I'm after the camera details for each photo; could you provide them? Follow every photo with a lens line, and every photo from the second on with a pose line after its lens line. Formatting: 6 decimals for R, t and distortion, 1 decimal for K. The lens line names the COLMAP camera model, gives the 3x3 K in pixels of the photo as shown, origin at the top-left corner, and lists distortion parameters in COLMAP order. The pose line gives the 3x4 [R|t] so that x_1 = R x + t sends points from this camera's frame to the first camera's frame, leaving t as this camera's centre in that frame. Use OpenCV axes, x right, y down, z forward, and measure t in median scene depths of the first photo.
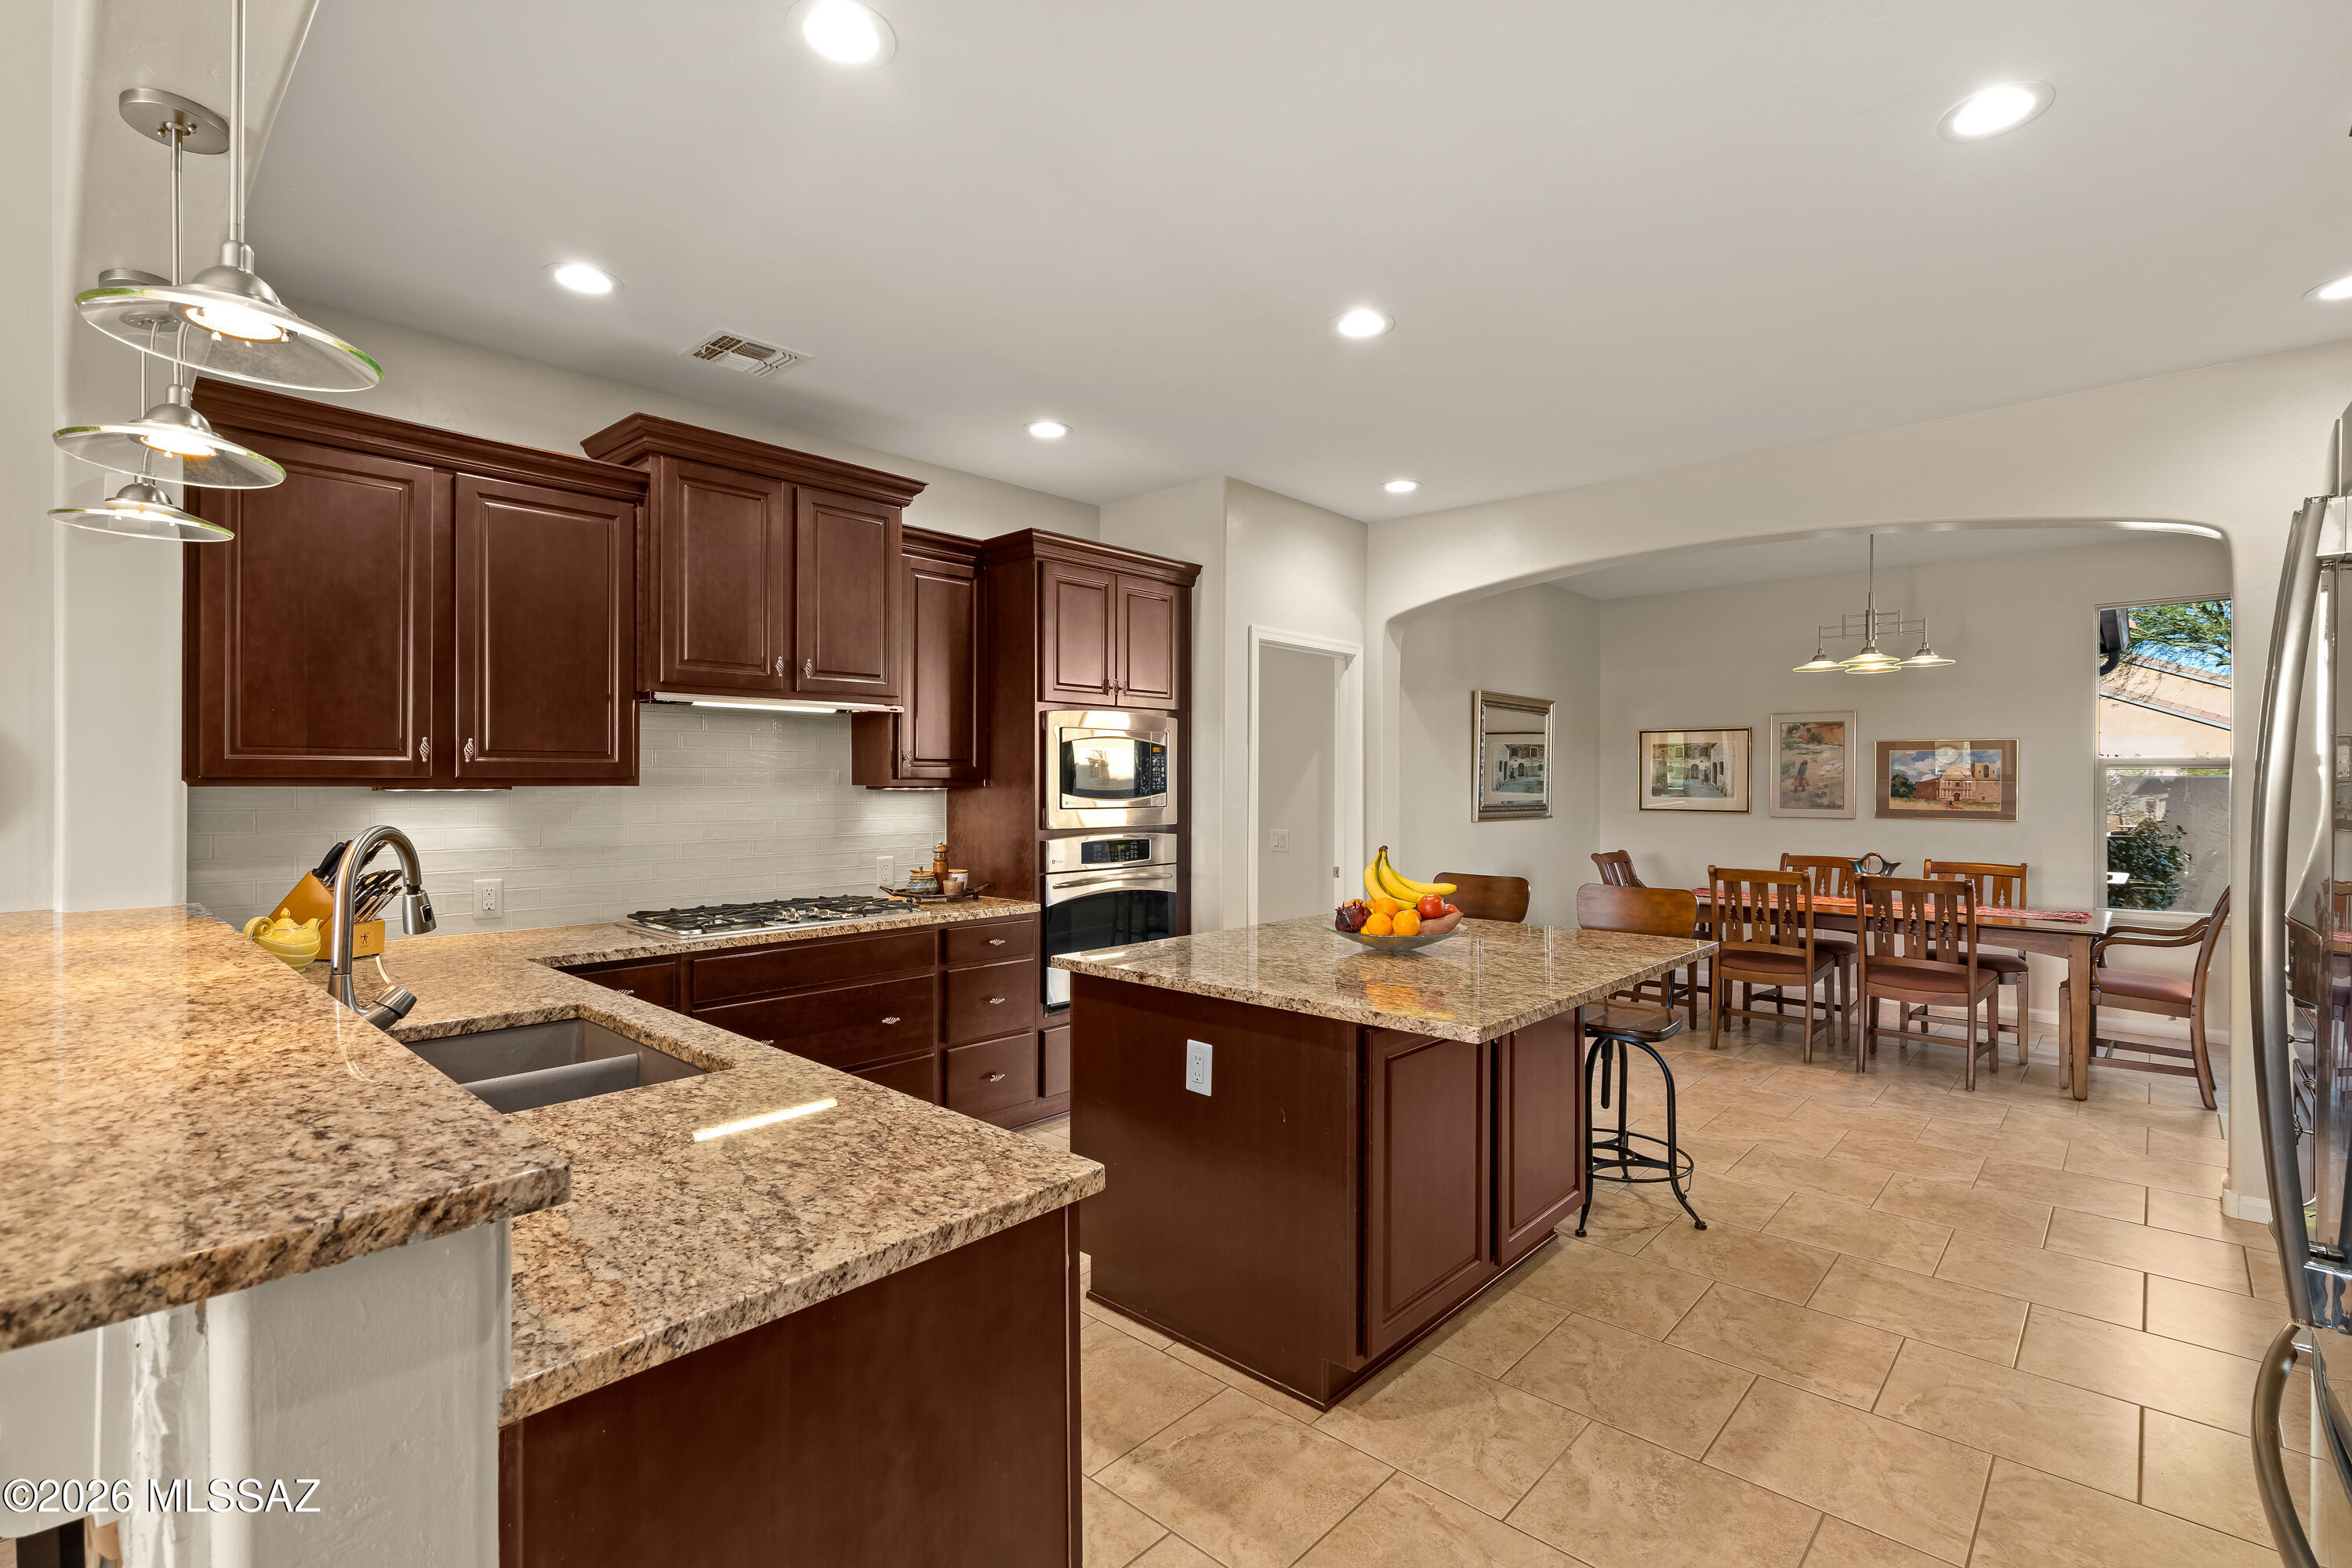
lens RADIAL K [[1072.4, 0, 1173.4], [0, 1072.4, 786.4], [0, 0, 1]] dist [-0.002929, 0.001321]
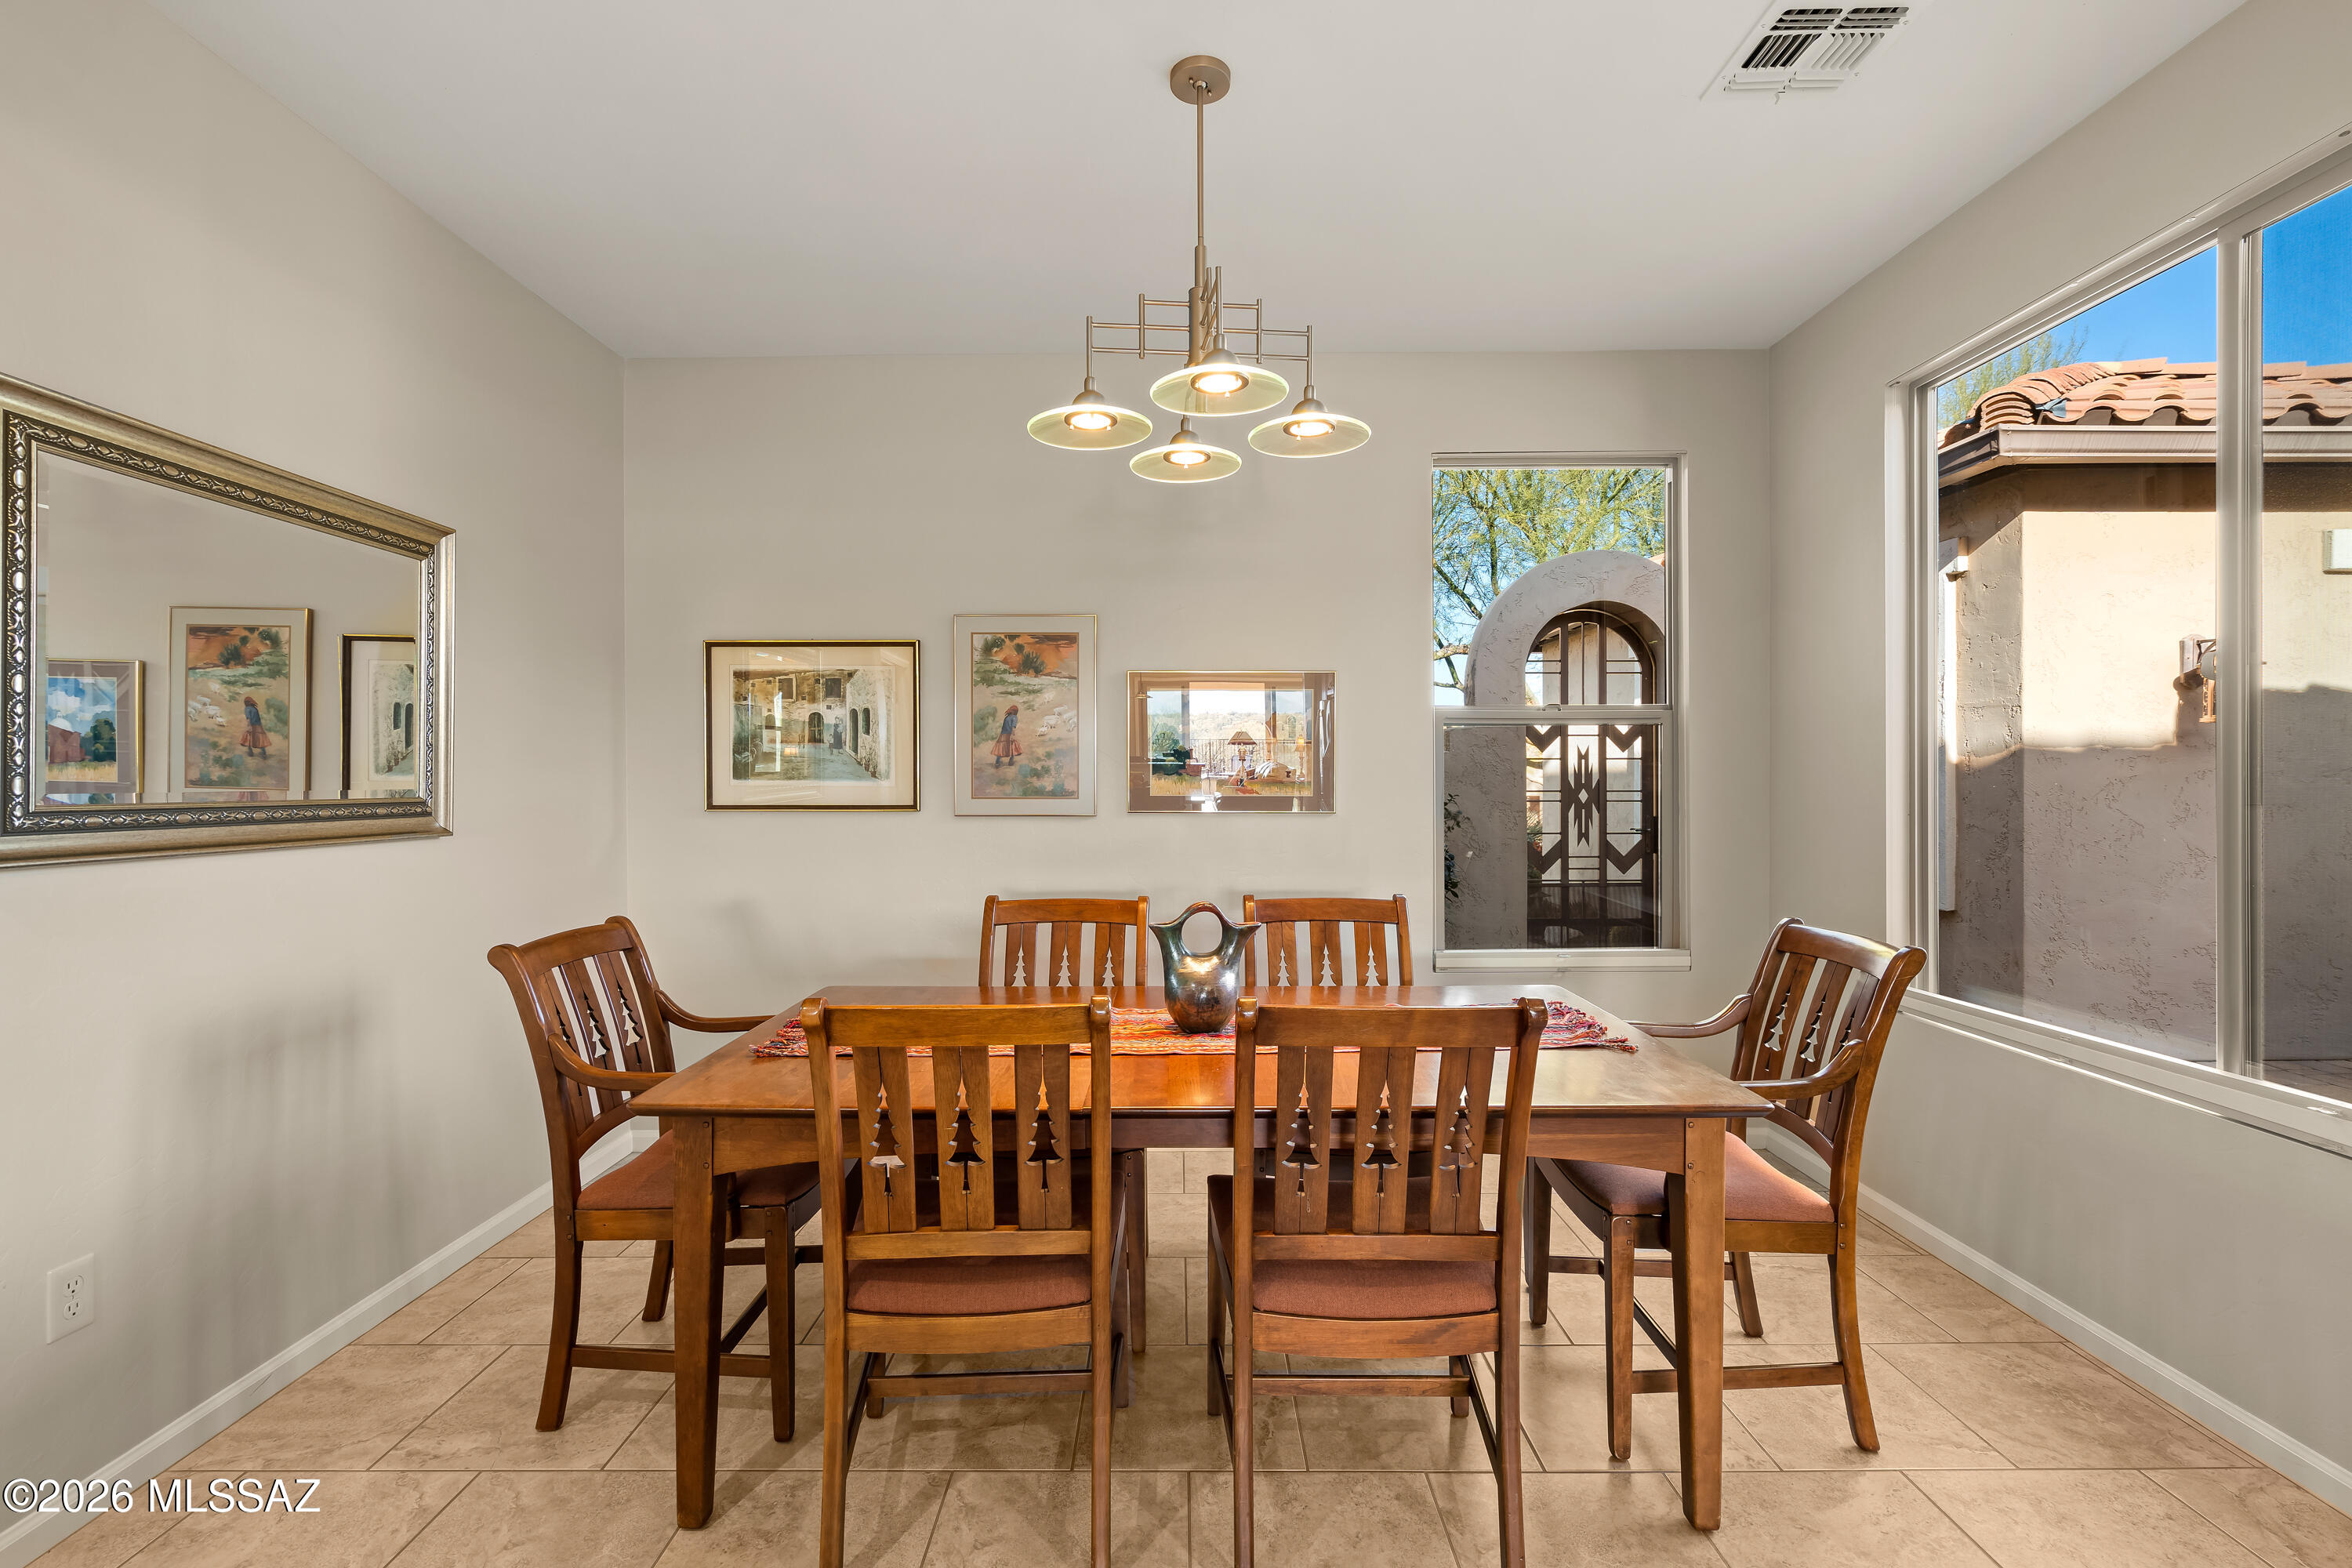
lens RADIAL K [[1072.4, 0, 1170.6], [0, 1072.4, 785.8], [0, 0, 1]] dist [-0.002929, 0.001321]
pose [[0.742013, -0.009779, 0.670314, 0.475706], [0.007962, 0.999952, 0.005774, 0.019563], [-0.670338, 0.001053, 0.742055, 0.901981]]
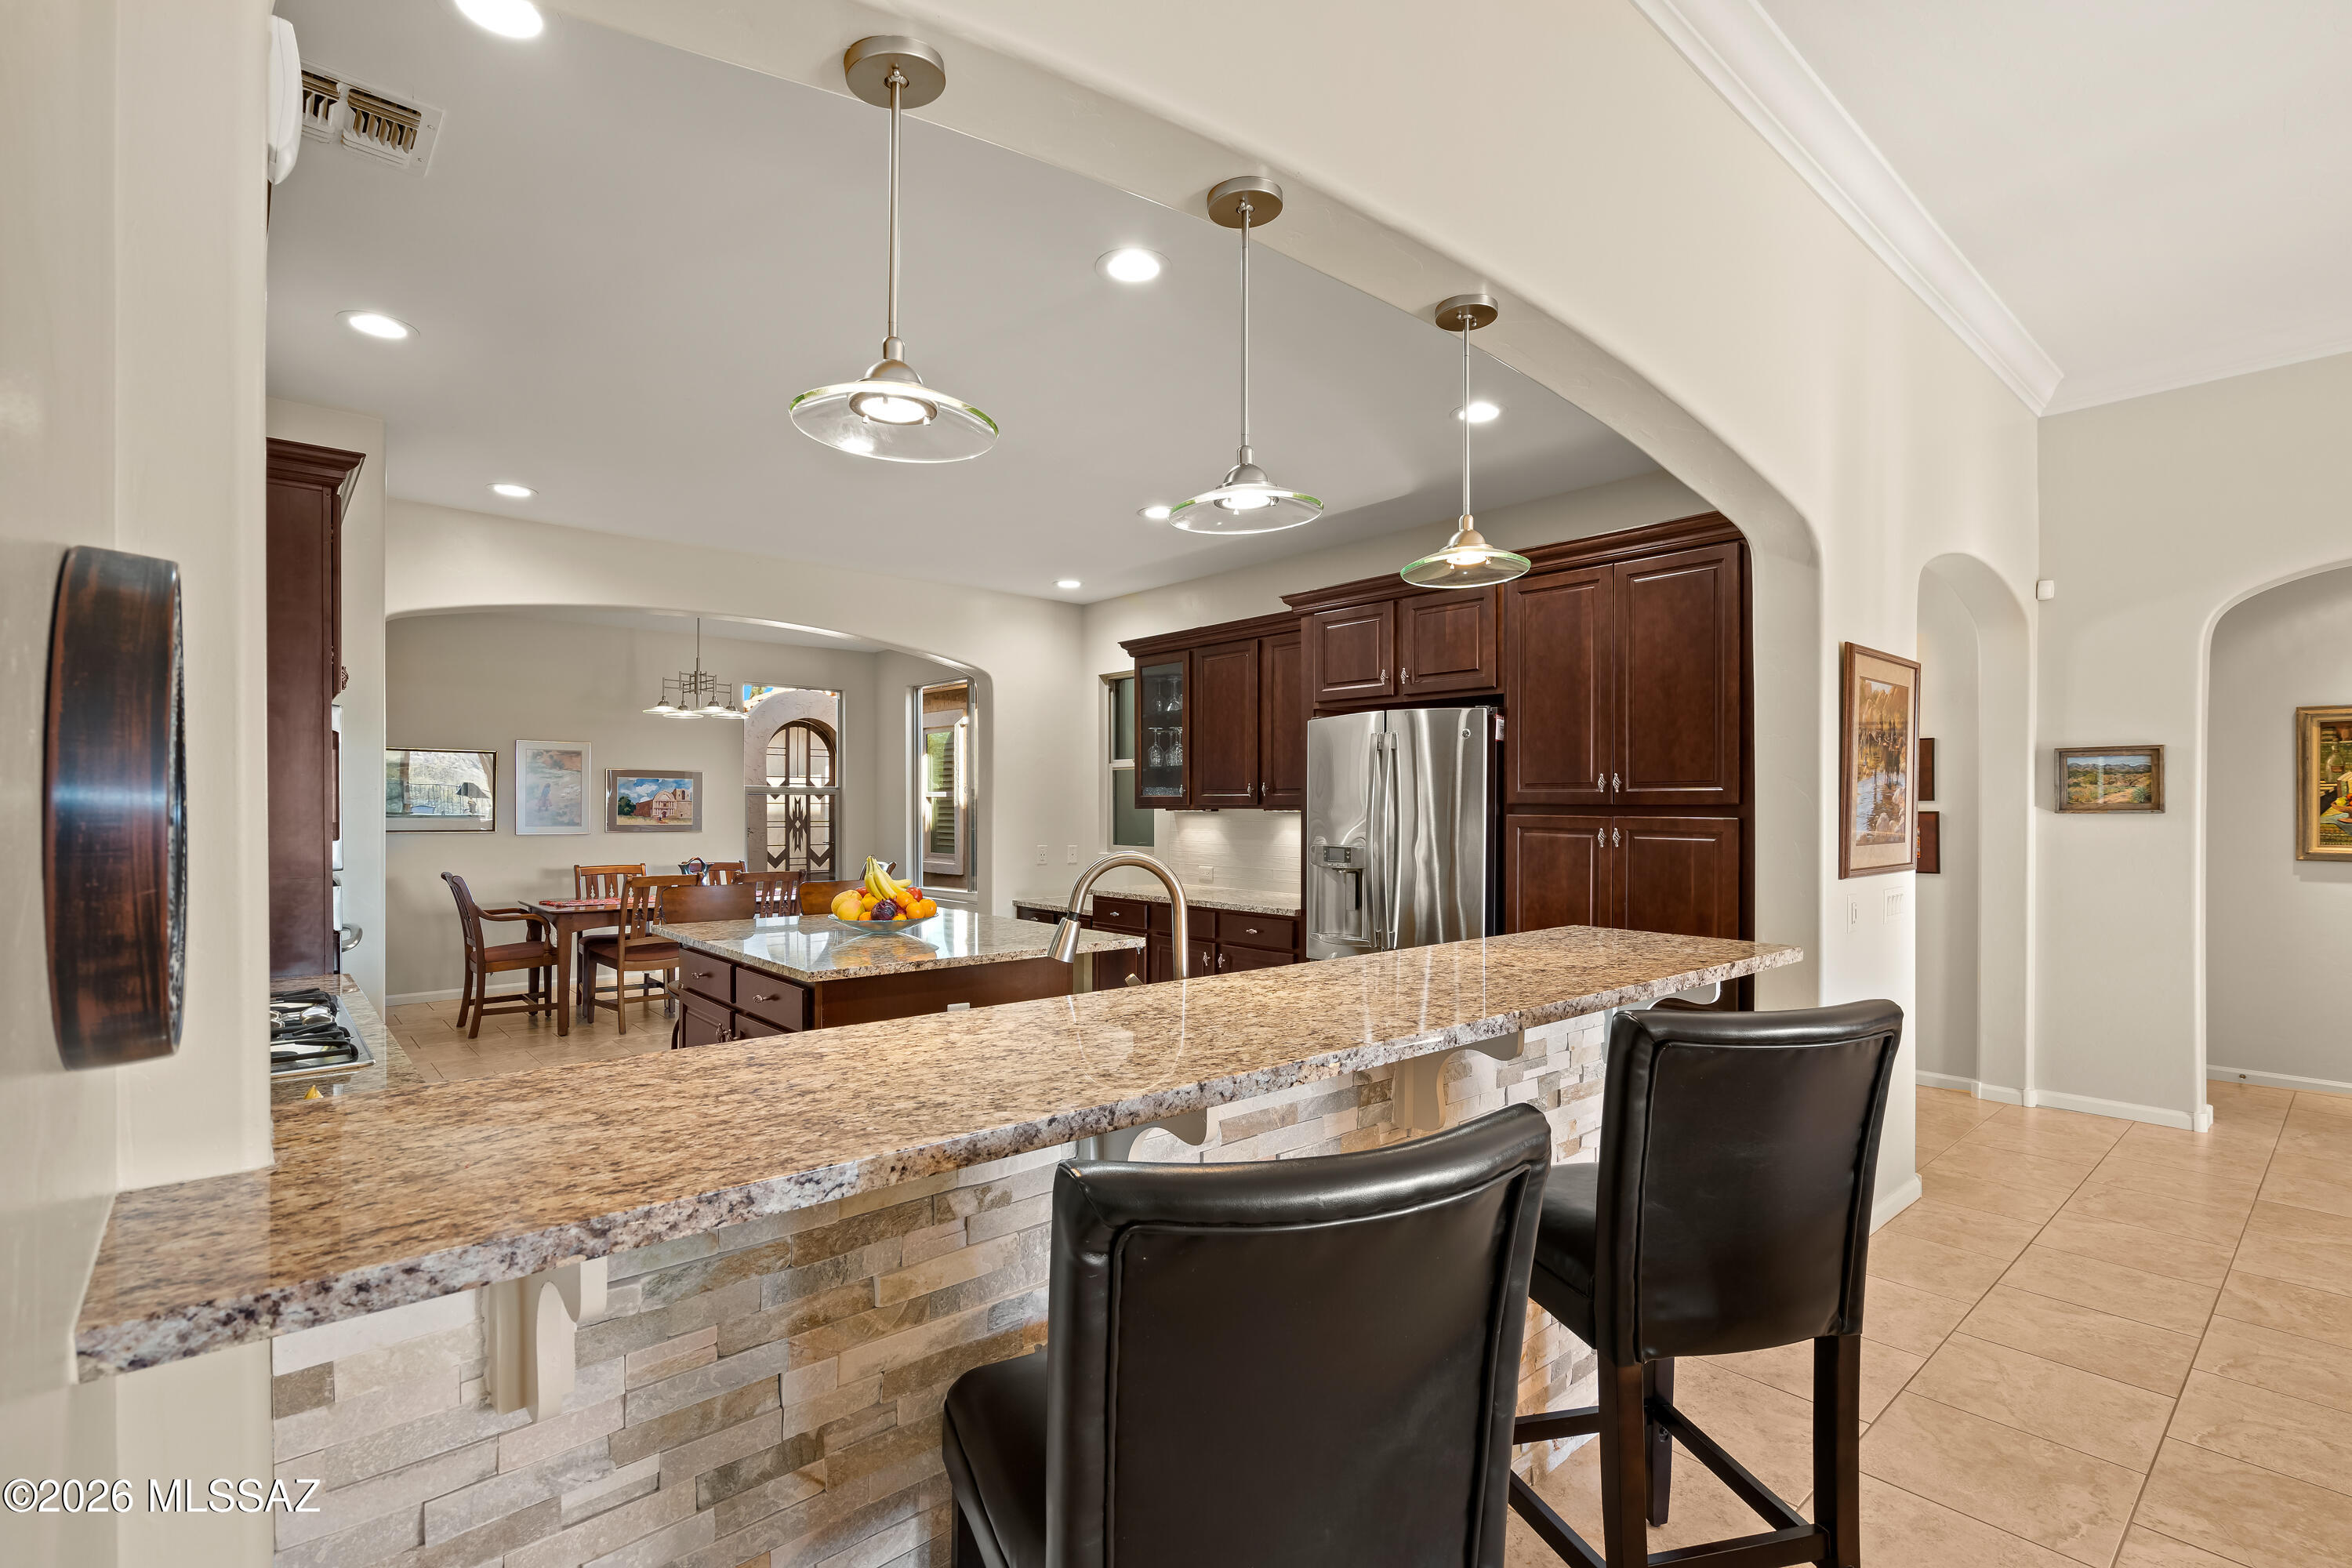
lens RADIAL K [[1072.4, 0, 1186.5], [0, 1072.4, 803.6], [0, 0, 1]] dist [-0.002929, 0.001321]
pose [[0.100774, 0.002140, 0.994907, -0.739176], [-0.000374, 0.999998, -0.002113, -0.001224], [-0.994909, -0.000159, 0.100775, 0.354082]]
